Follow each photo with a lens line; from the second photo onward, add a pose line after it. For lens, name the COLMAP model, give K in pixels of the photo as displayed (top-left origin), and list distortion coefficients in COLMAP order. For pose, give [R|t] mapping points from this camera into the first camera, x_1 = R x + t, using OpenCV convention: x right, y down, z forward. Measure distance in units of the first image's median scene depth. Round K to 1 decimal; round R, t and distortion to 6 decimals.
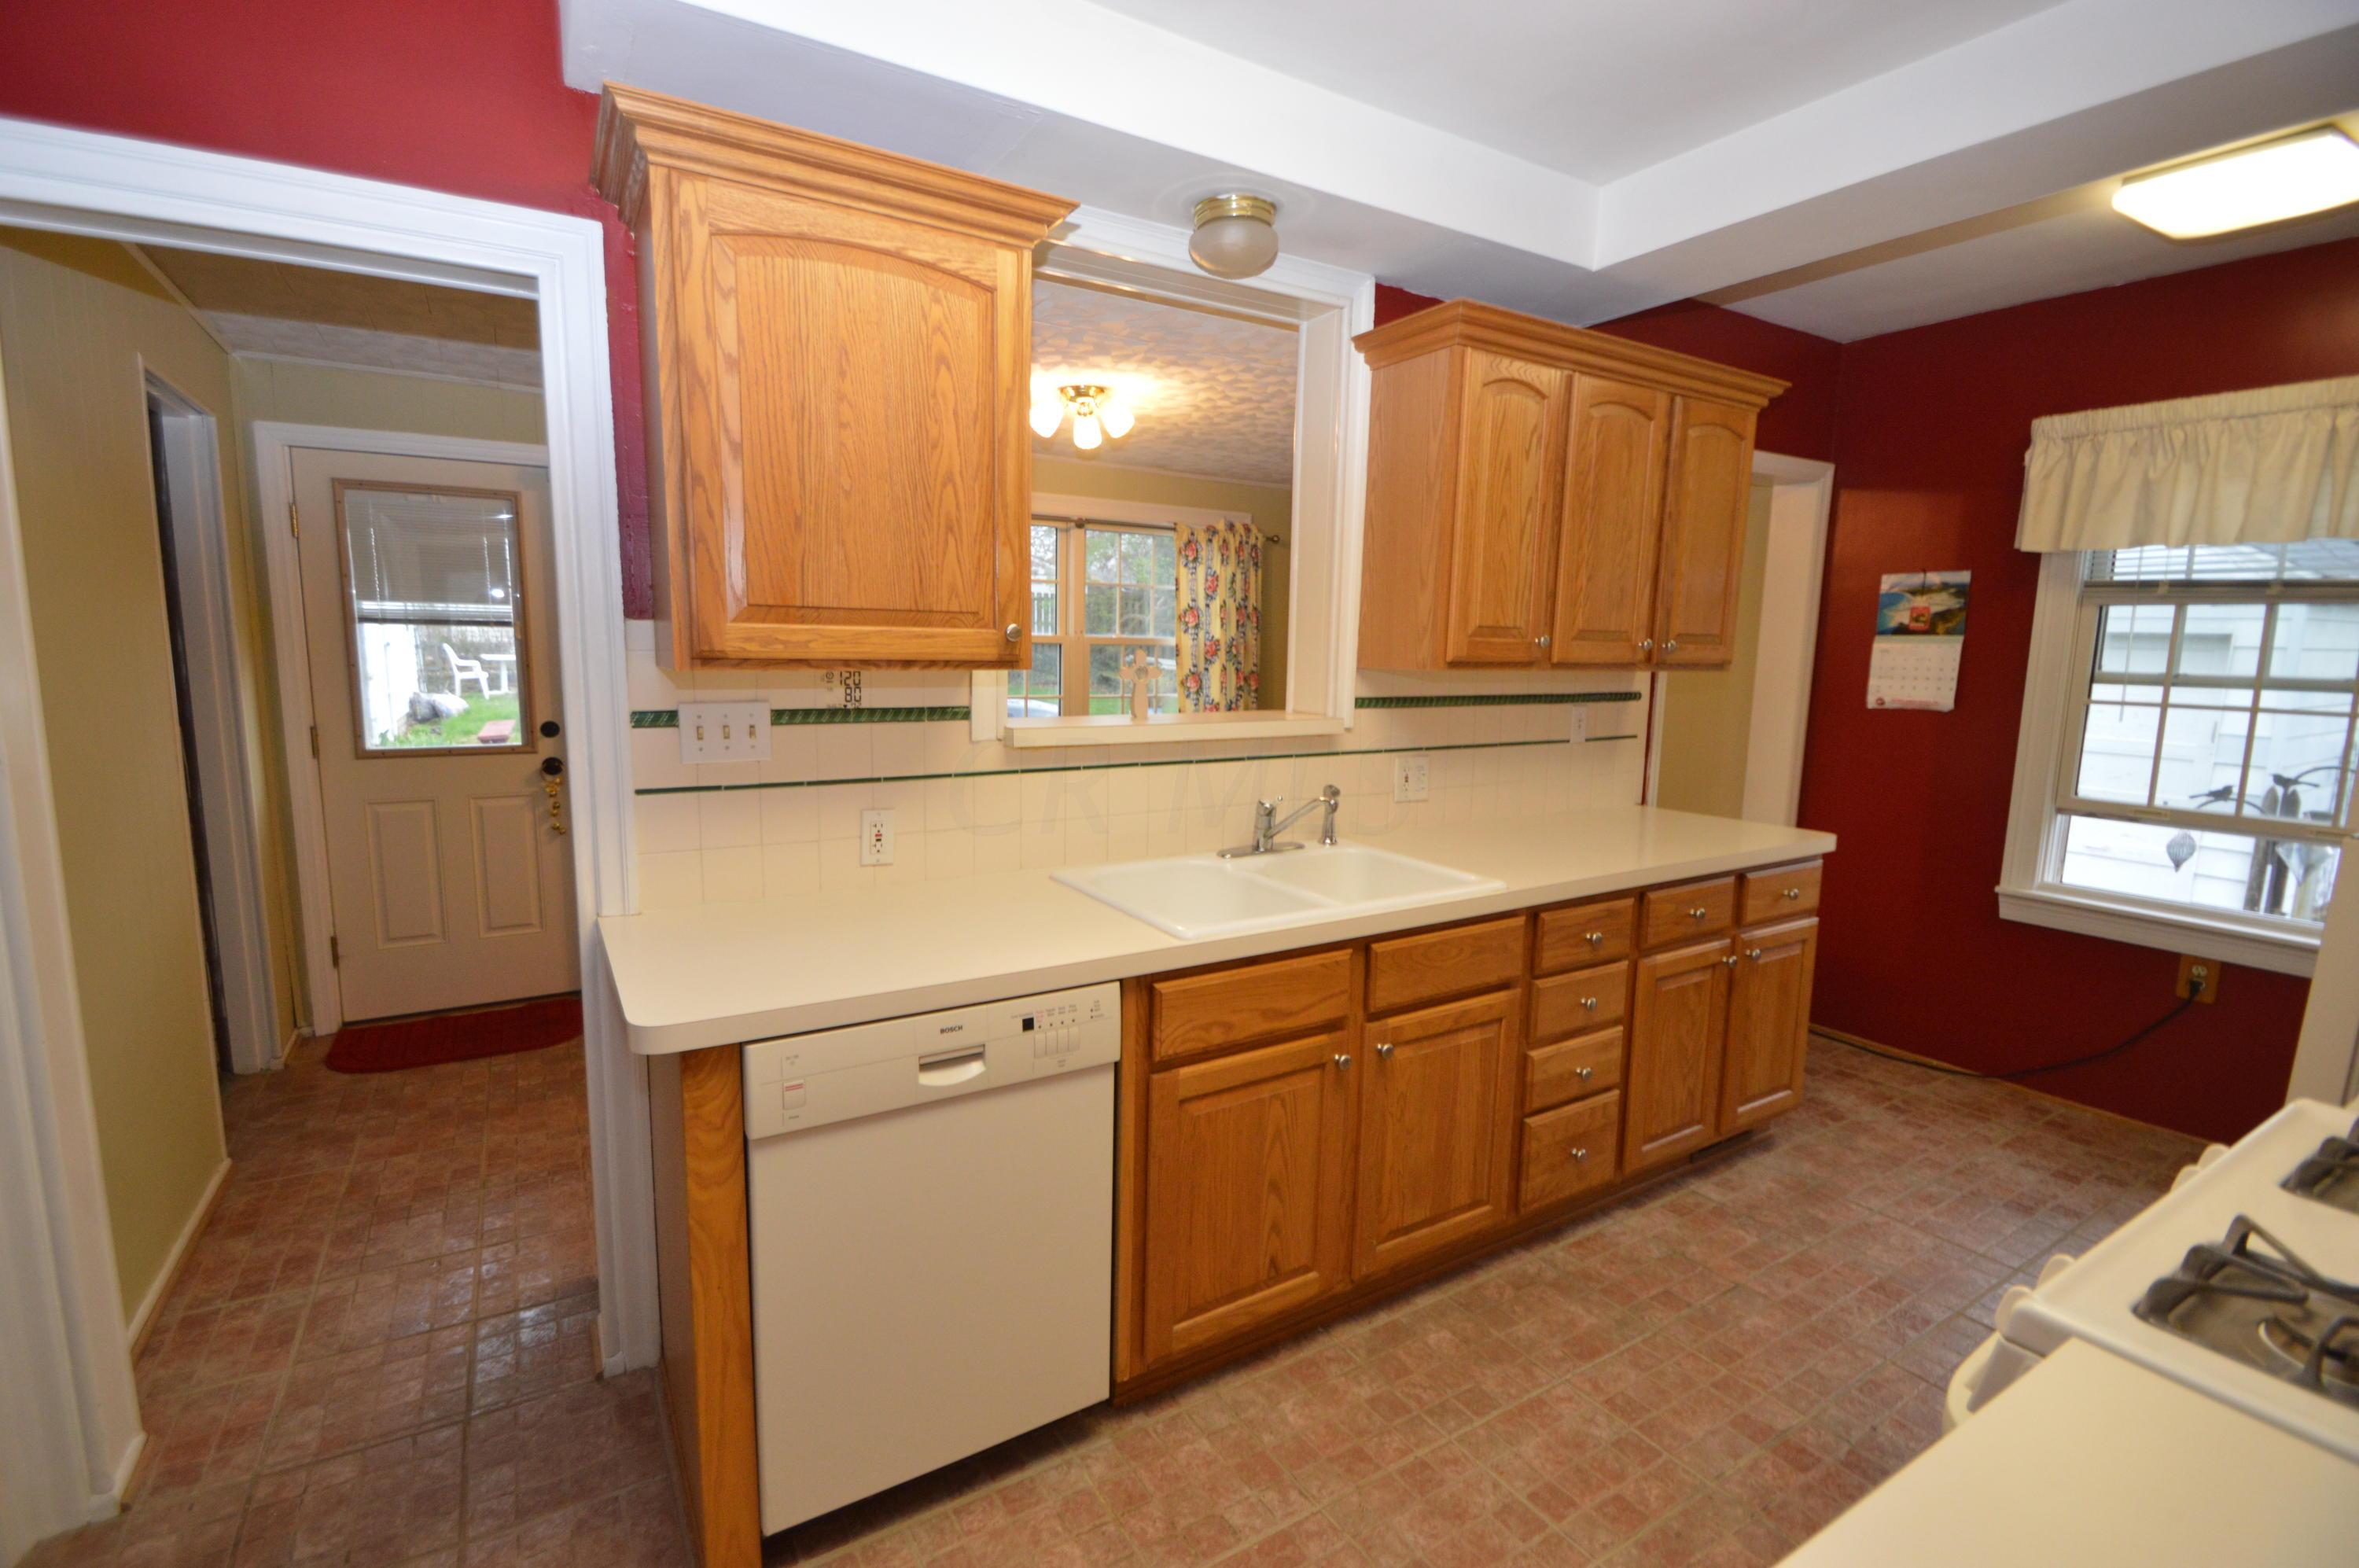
lens RADIAL K [[1056.6, 0, 1148.8], [0, 1056.6, 787.3], [0, 0, 1]] dist [0.022197, -0.022881]
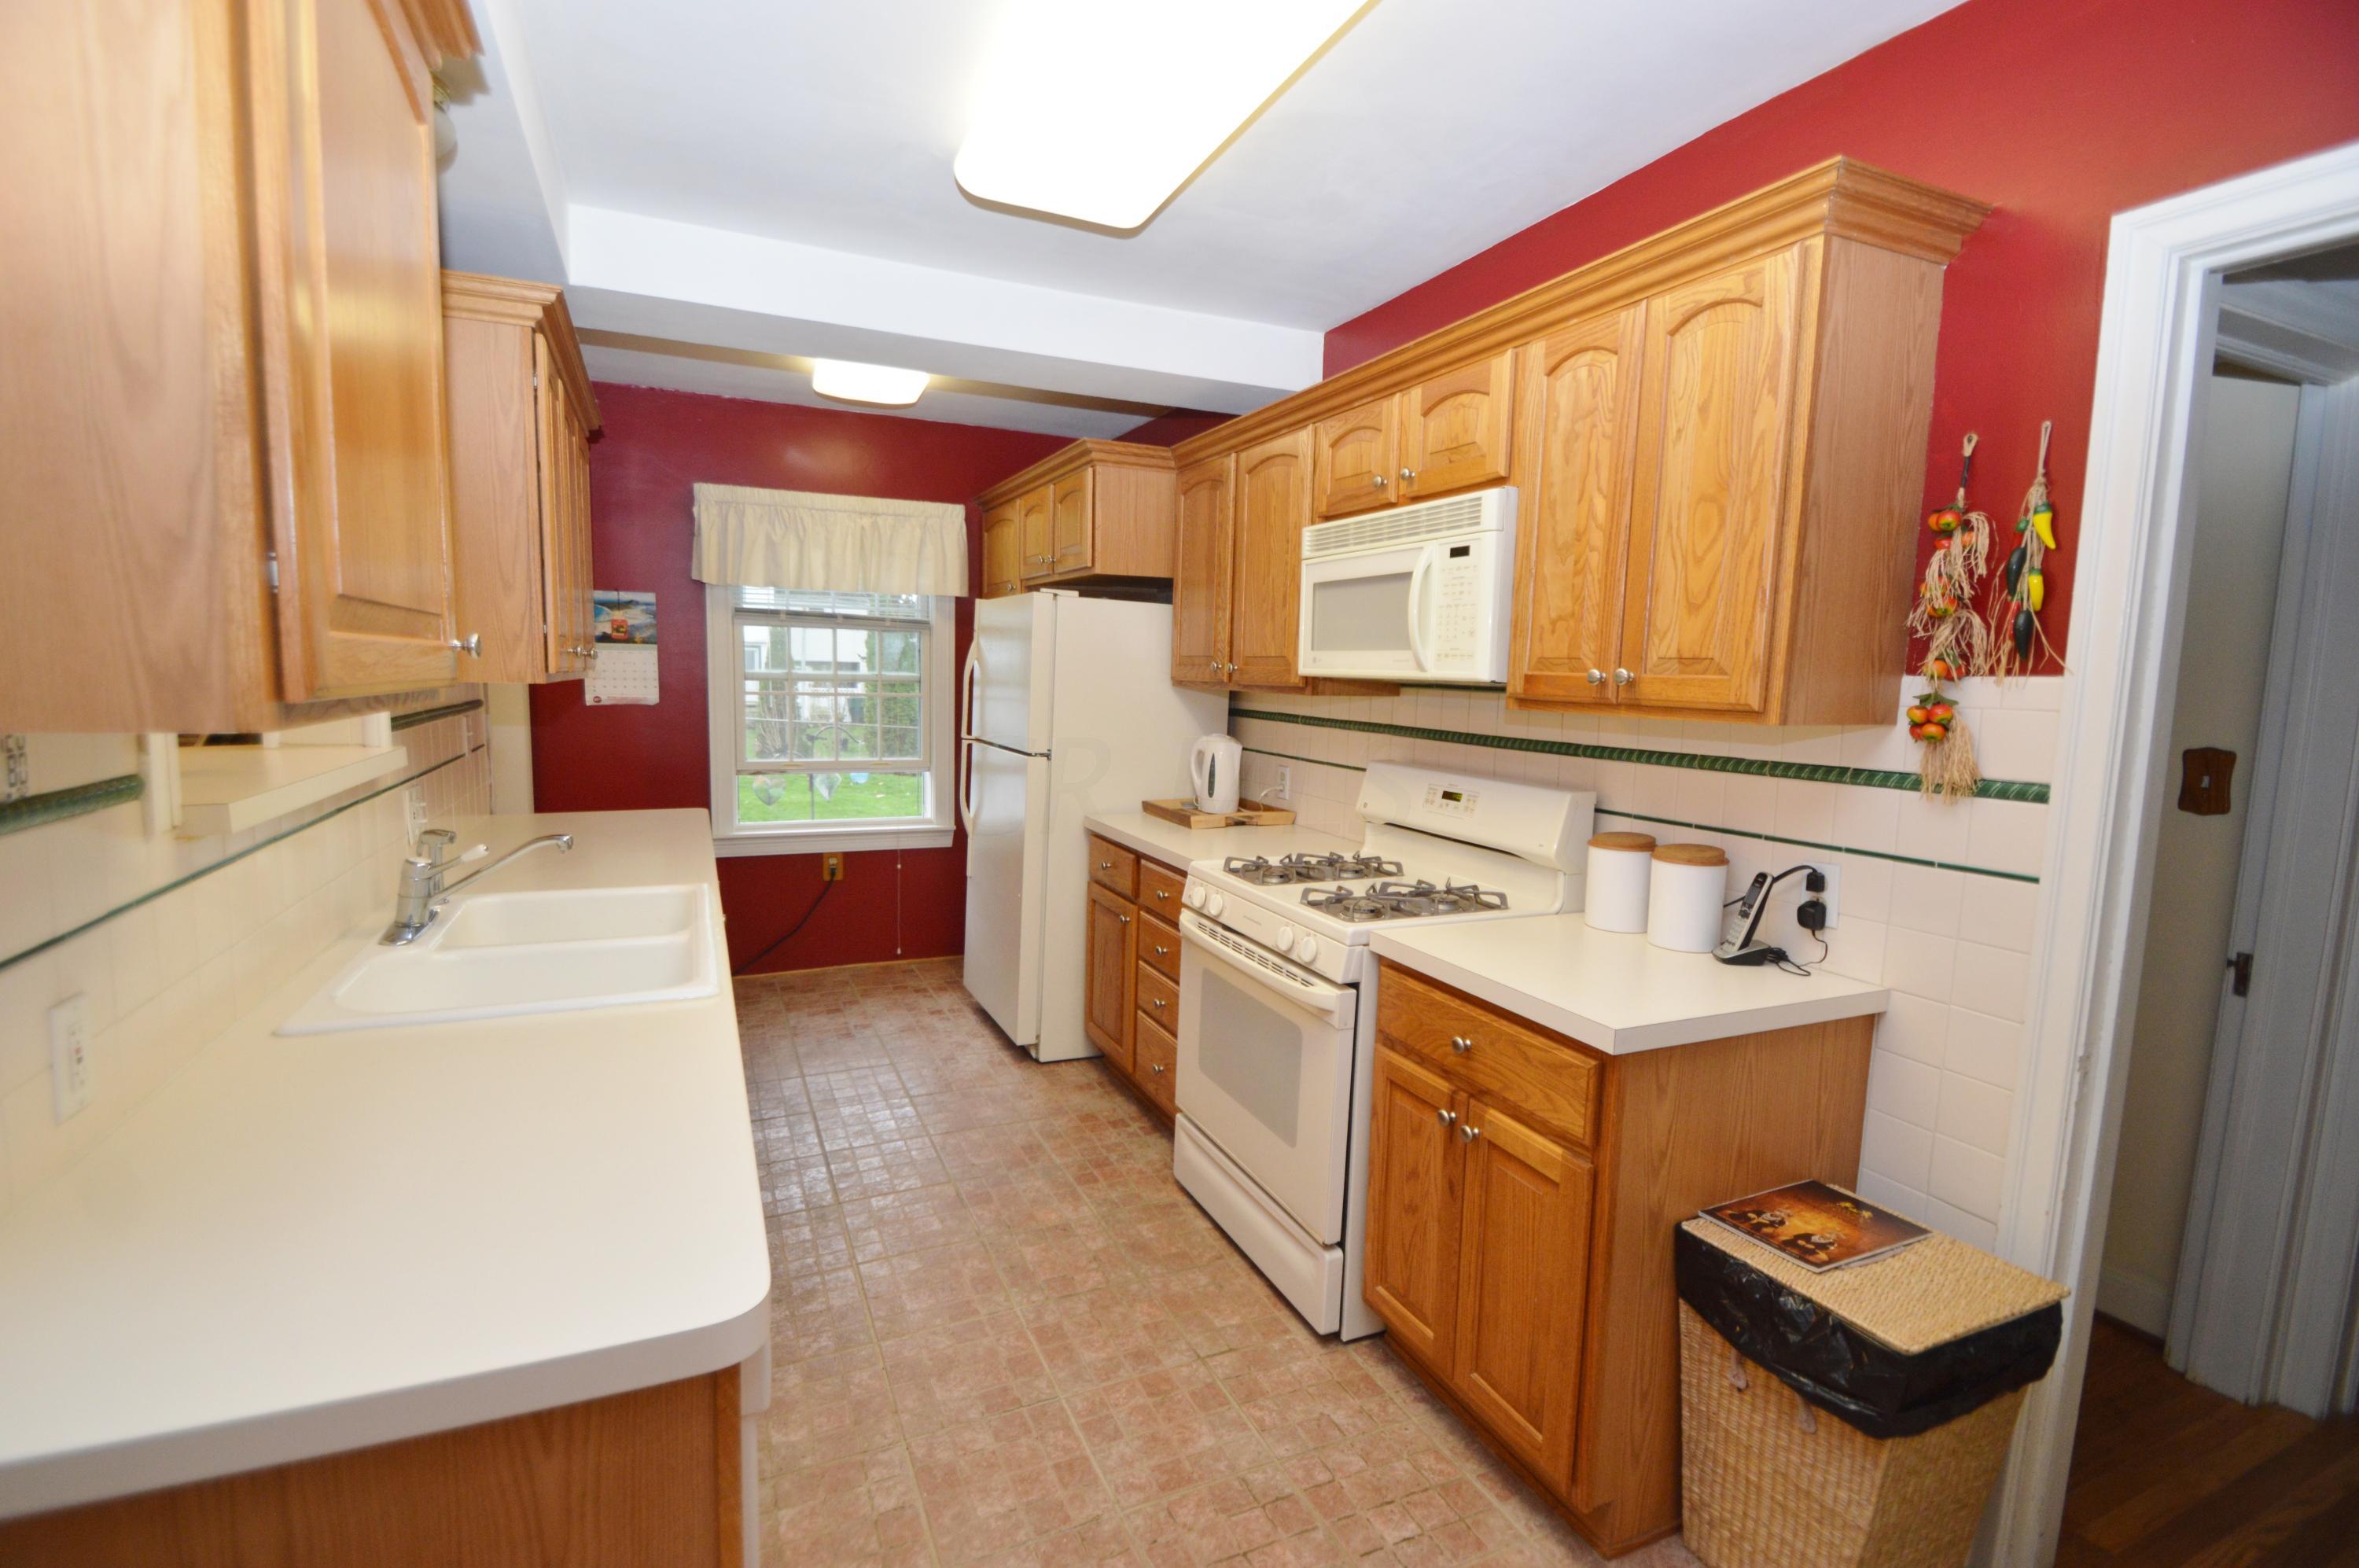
lens RADIAL K [[1056.6, 0, 1148.8], [0, 1056.6, 787.3], [0, 0, 1]] dist [0.022197, -0.022881]
pose [[0.124974, -0.124371, 0.984334, -0.459780], [0.117776, 0.986957, 0.109749, -0.049267], [-0.985145, 0.102215, 0.137991, 0.297666]]
